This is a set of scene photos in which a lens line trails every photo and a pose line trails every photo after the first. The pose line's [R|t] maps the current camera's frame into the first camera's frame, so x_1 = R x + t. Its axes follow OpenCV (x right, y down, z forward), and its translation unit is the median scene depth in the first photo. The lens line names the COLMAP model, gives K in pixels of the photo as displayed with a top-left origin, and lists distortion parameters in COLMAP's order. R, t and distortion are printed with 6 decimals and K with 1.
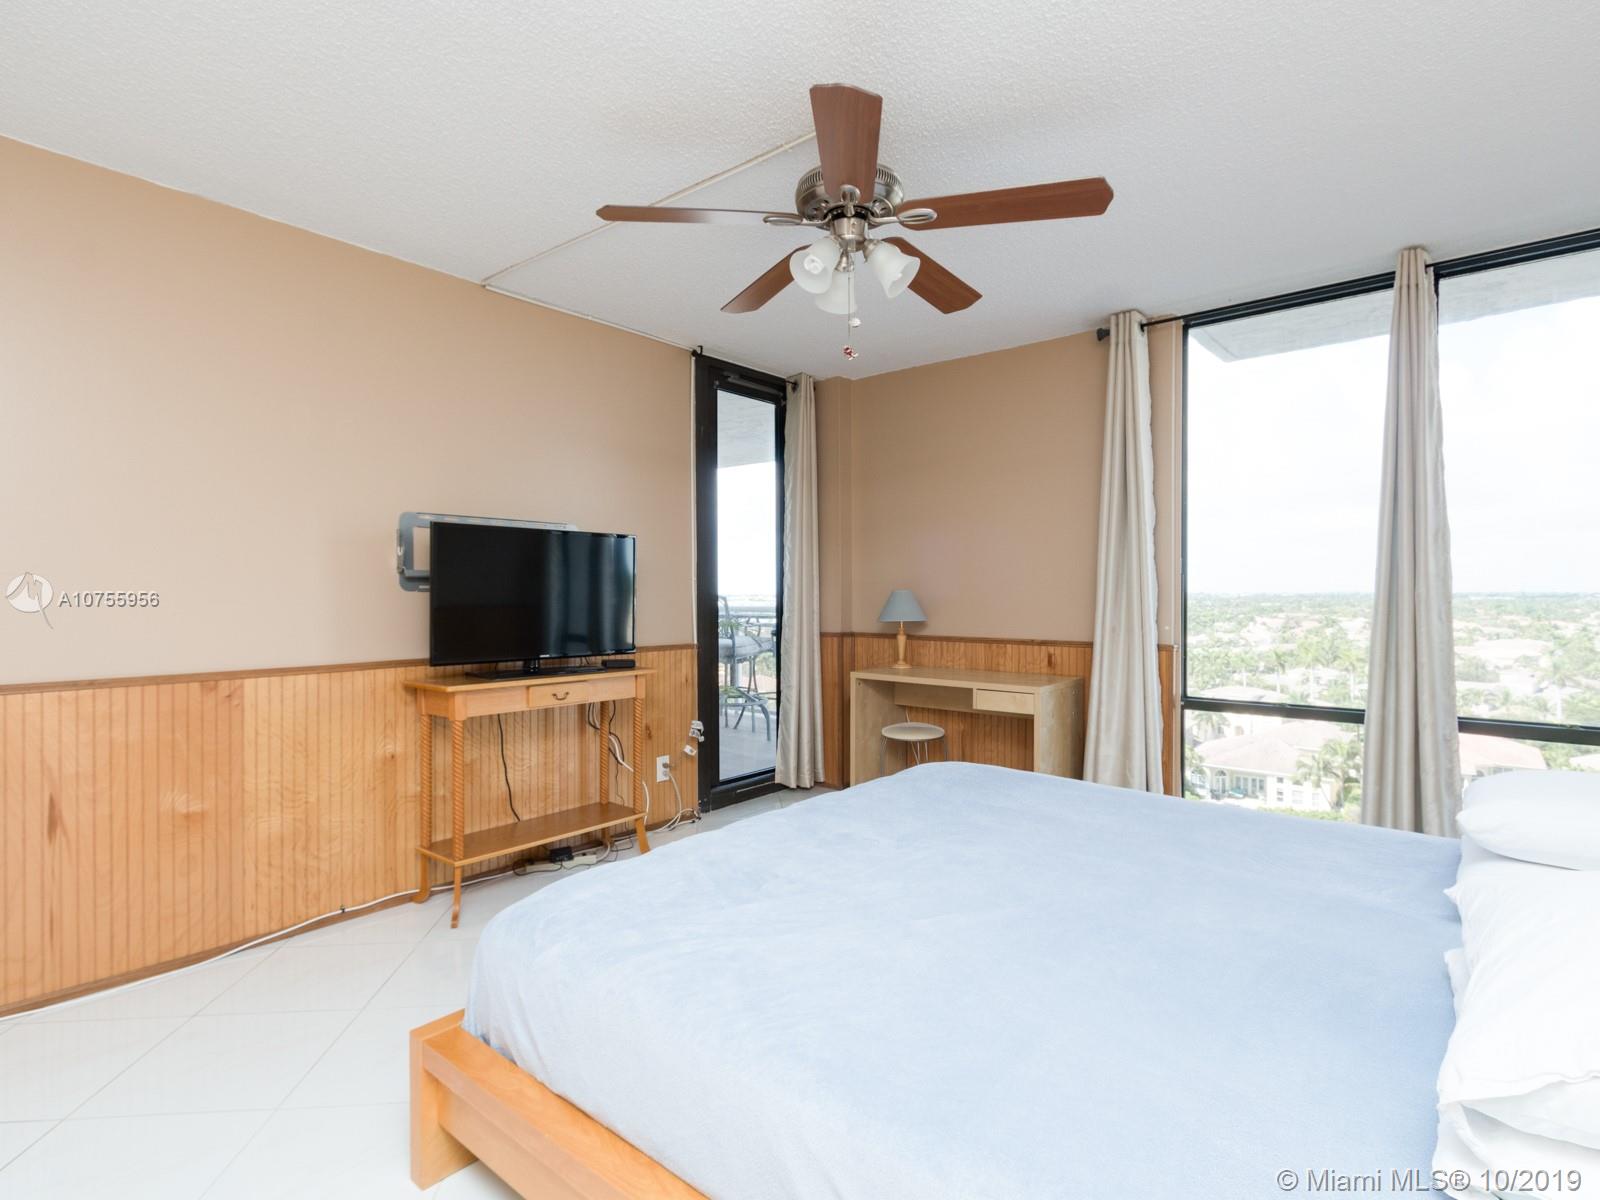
lens RADIAL K [[814.1, 0, 799.7], [0, 814.1, 590.3], [0, 0, 1]] dist [0.007559, -0.002753]
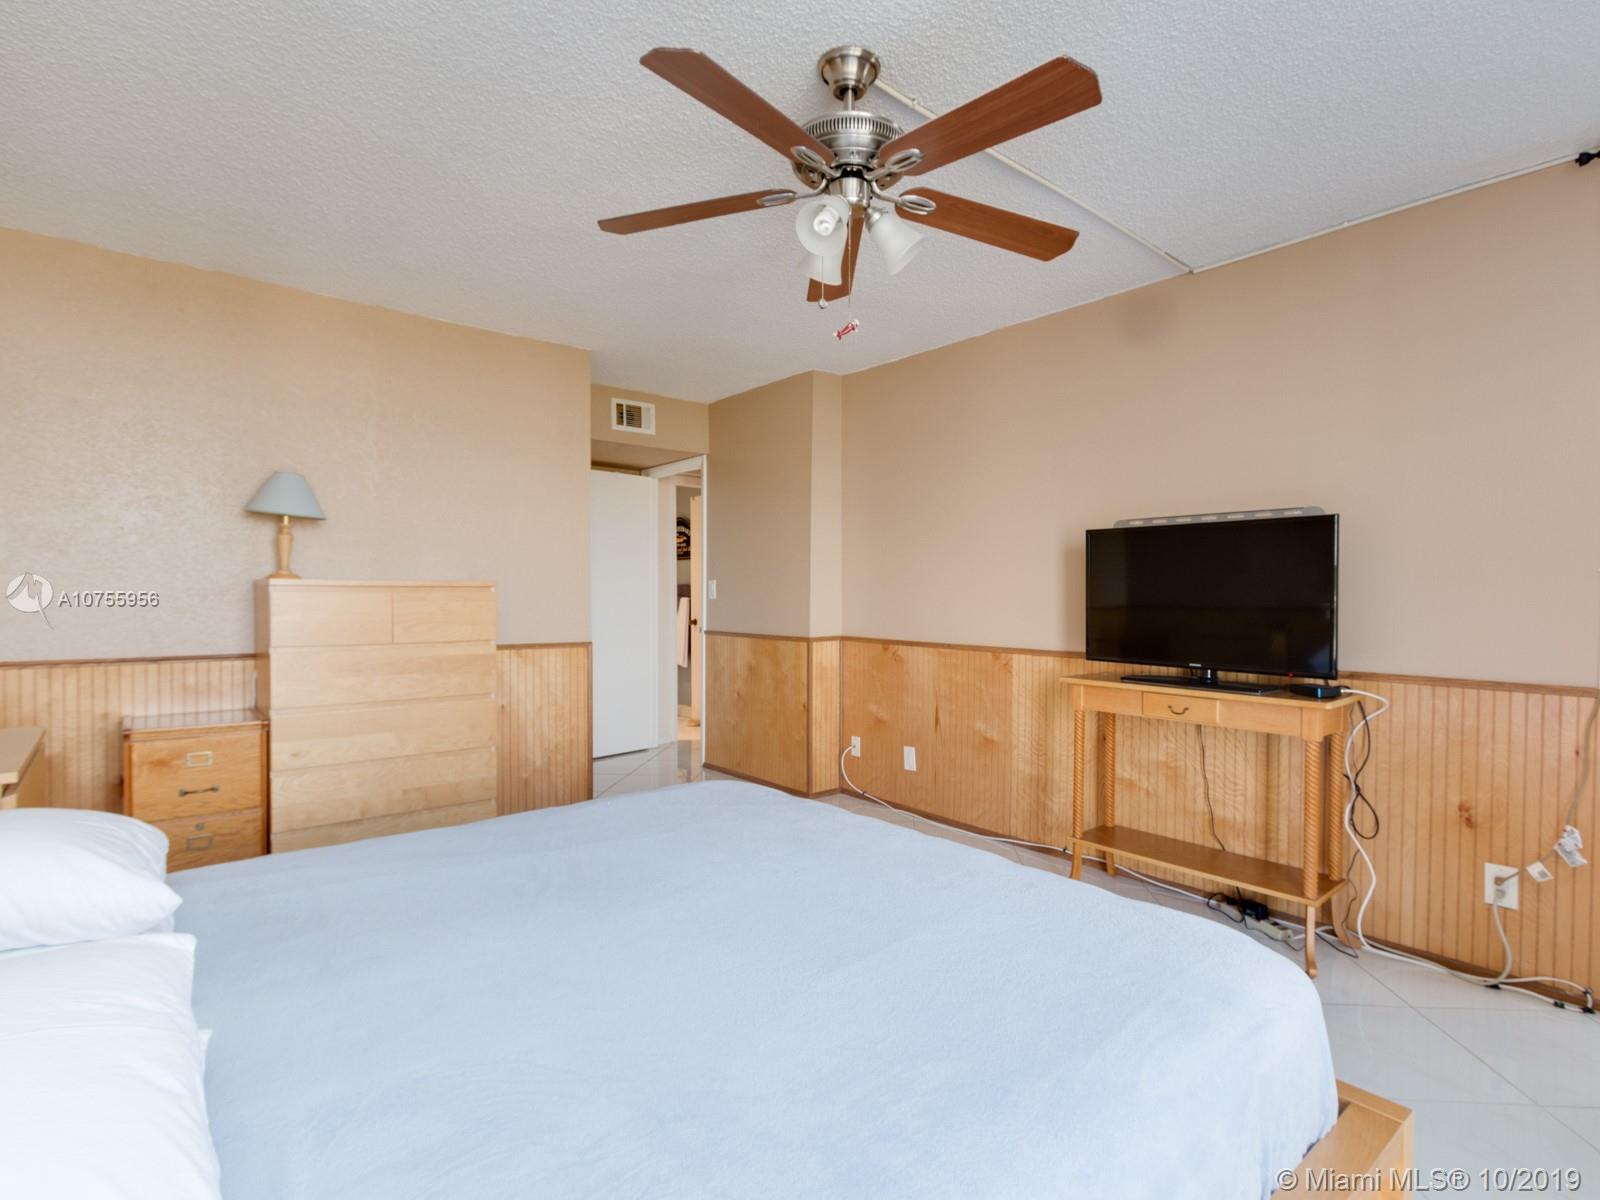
lens RADIAL K [[814.1, 0, 797.5], [0, 814.1, 607.9], [0, 0, 1]] dist [0.007559, -0.002753]
pose [[-0.177463, 0.021397, -0.983895, 3.843911], [-0.000766, 0.999760, 0.021881, -0.006059], [0.984127, 0.004637, -0.177404, 4.398096]]
